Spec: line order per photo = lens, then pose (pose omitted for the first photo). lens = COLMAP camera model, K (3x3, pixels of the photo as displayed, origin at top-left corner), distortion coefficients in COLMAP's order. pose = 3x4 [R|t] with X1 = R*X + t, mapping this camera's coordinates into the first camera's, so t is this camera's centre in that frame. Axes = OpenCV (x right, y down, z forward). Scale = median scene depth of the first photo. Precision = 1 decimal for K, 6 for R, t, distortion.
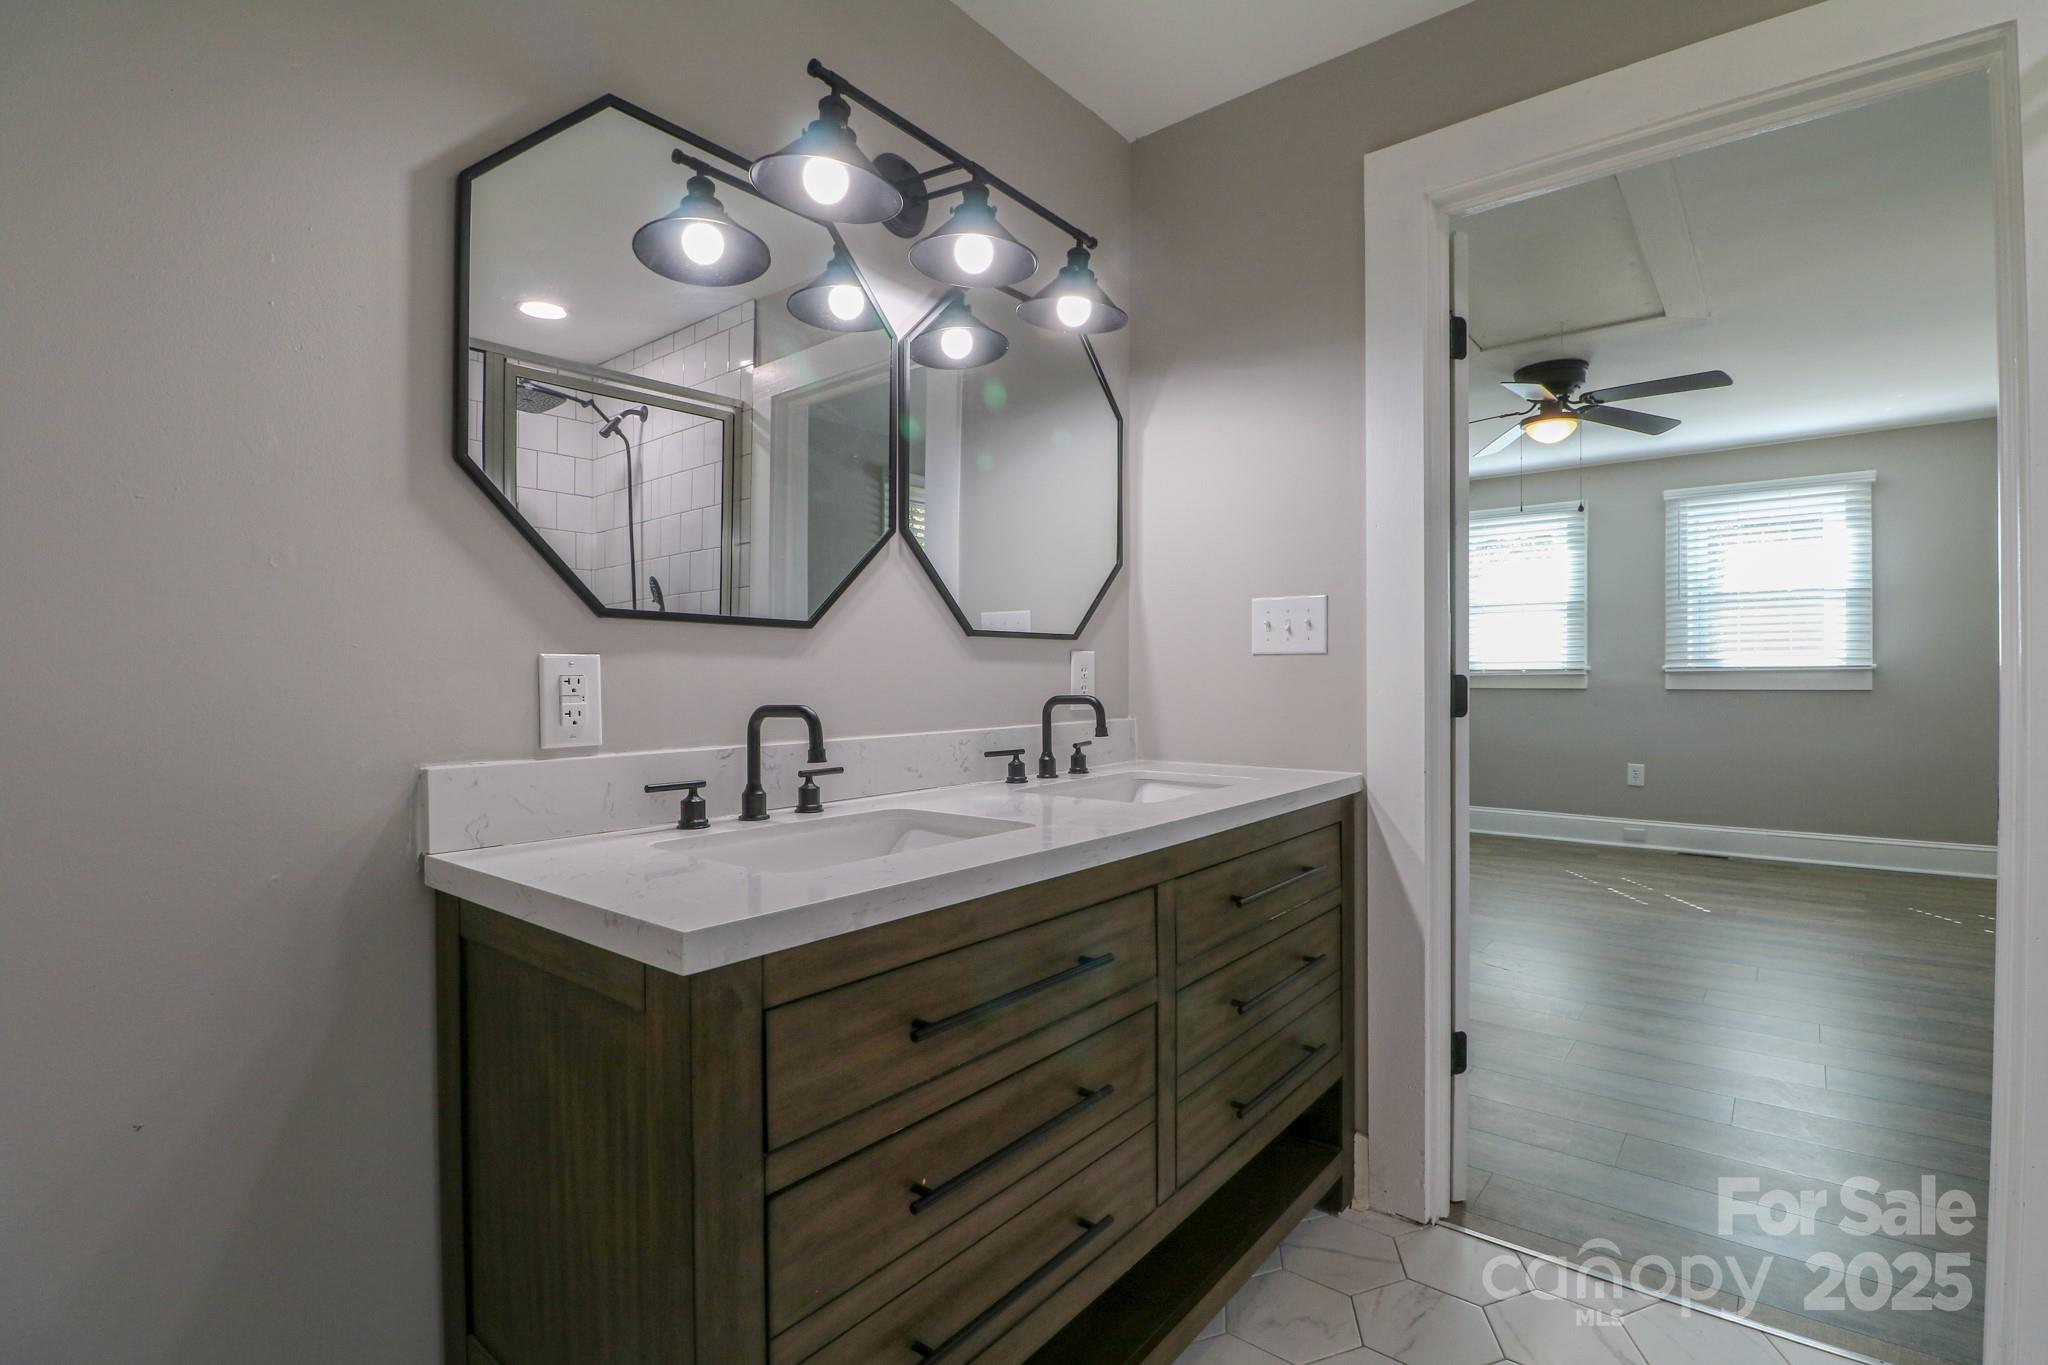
lens RADIAL K [[952.2, 0, 1028.5], [0, 952.2, 686.9], [0, 0, 1]] dist [-0.014041, -0.005535]
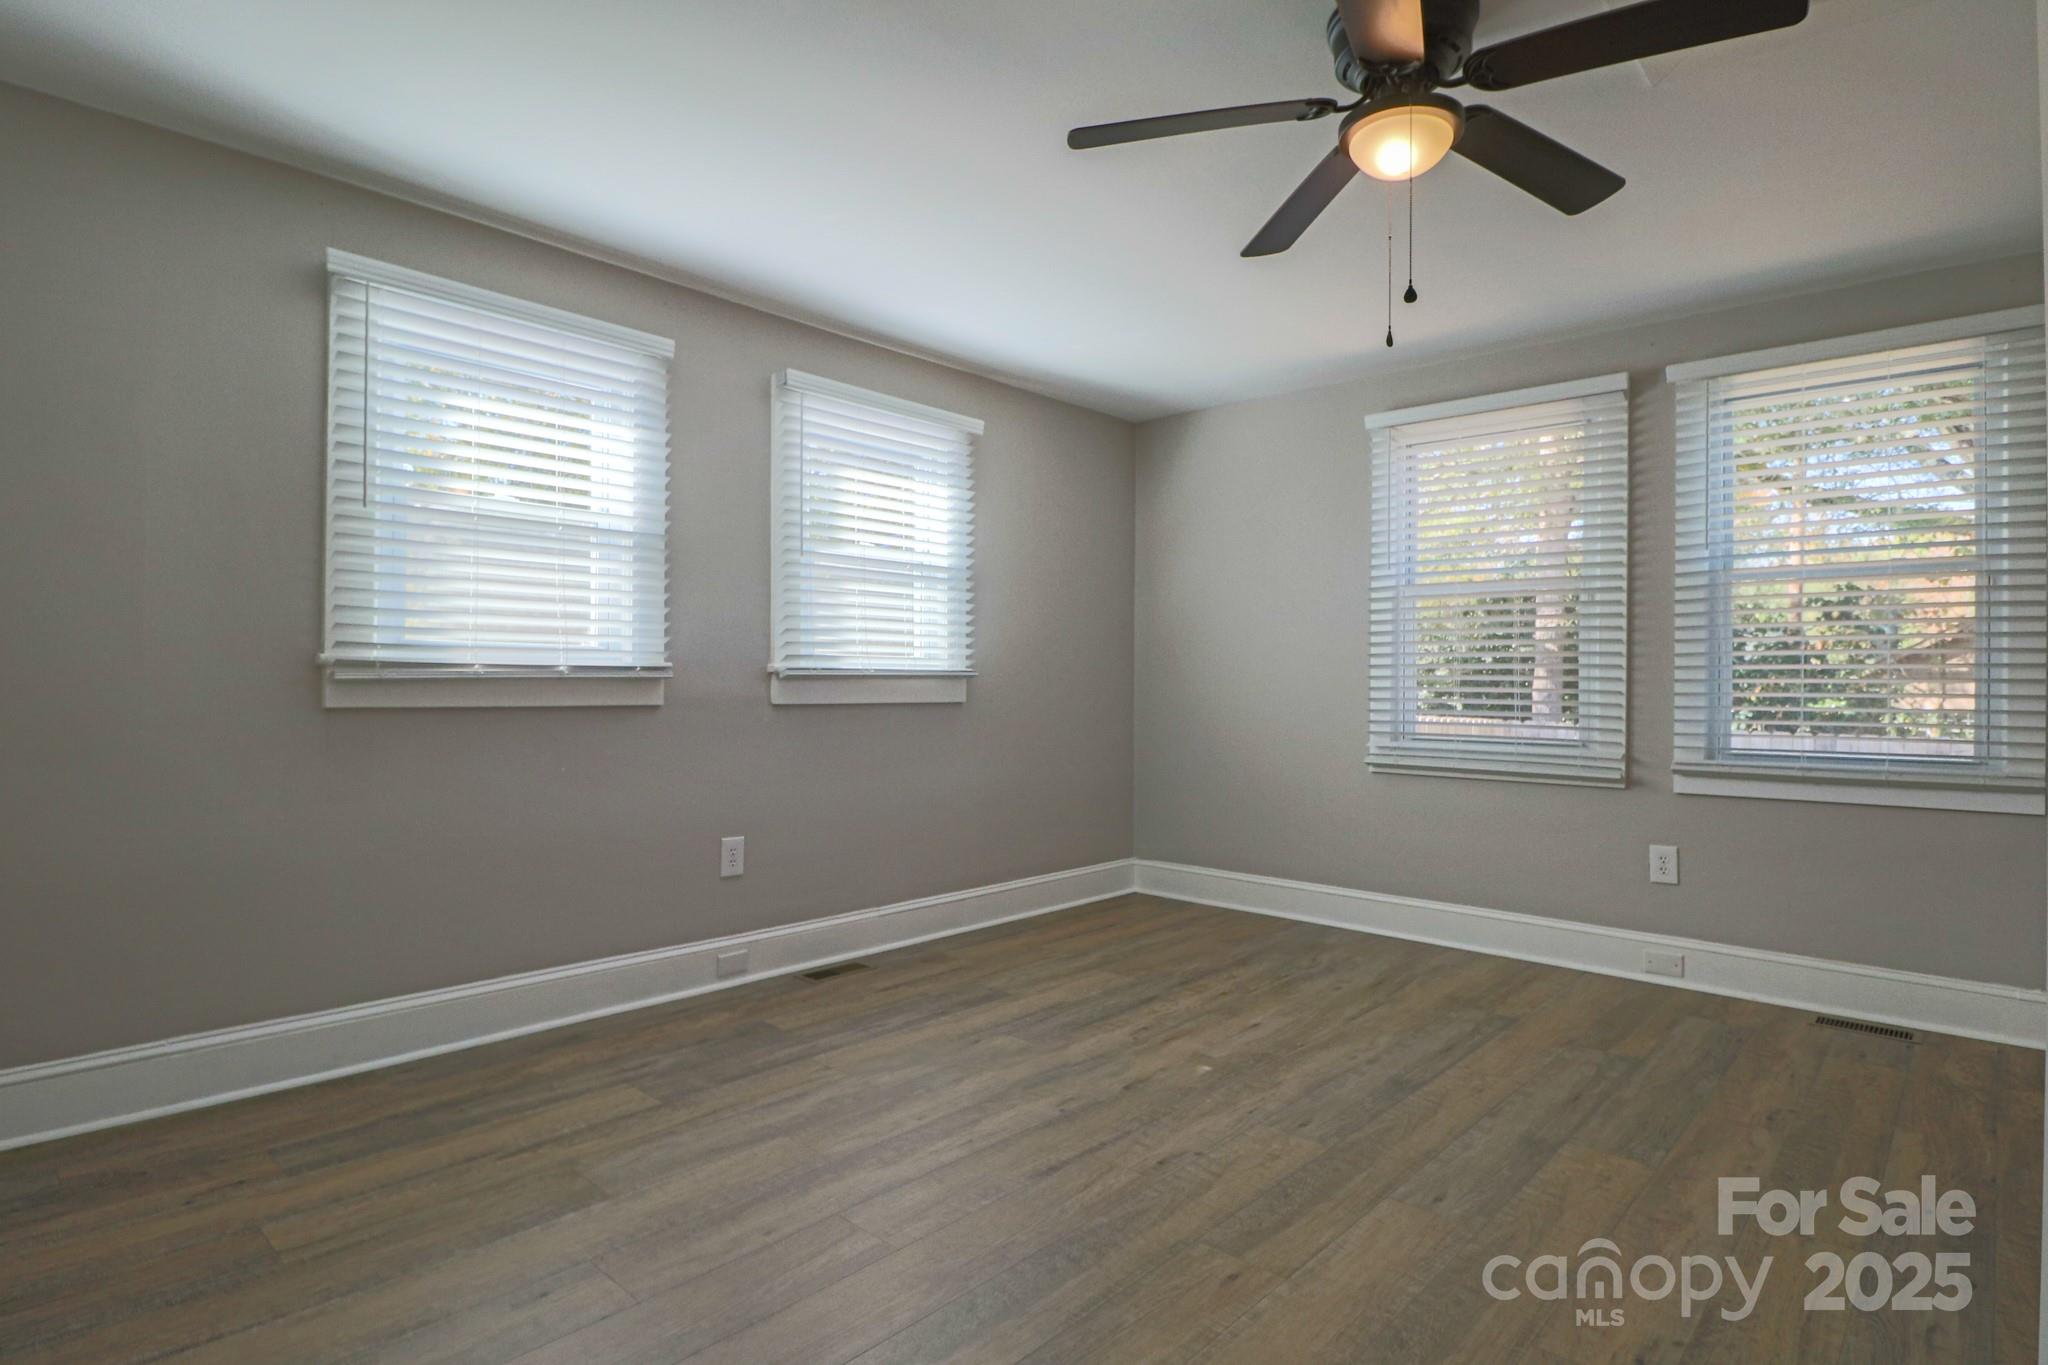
lens RADIAL K [[1067.3, 0, 1026.5], [0, 1067.3, 674.5], [0, 0, 1]] dist [-0.004313, -0.009713]
pose [[0.052007, 0.003645, 0.998640, 0.015791], [-0.006828, 0.999971, -0.003295, -0.014884], [-0.998623, -0.006648, 0.052031, 0.806141]]
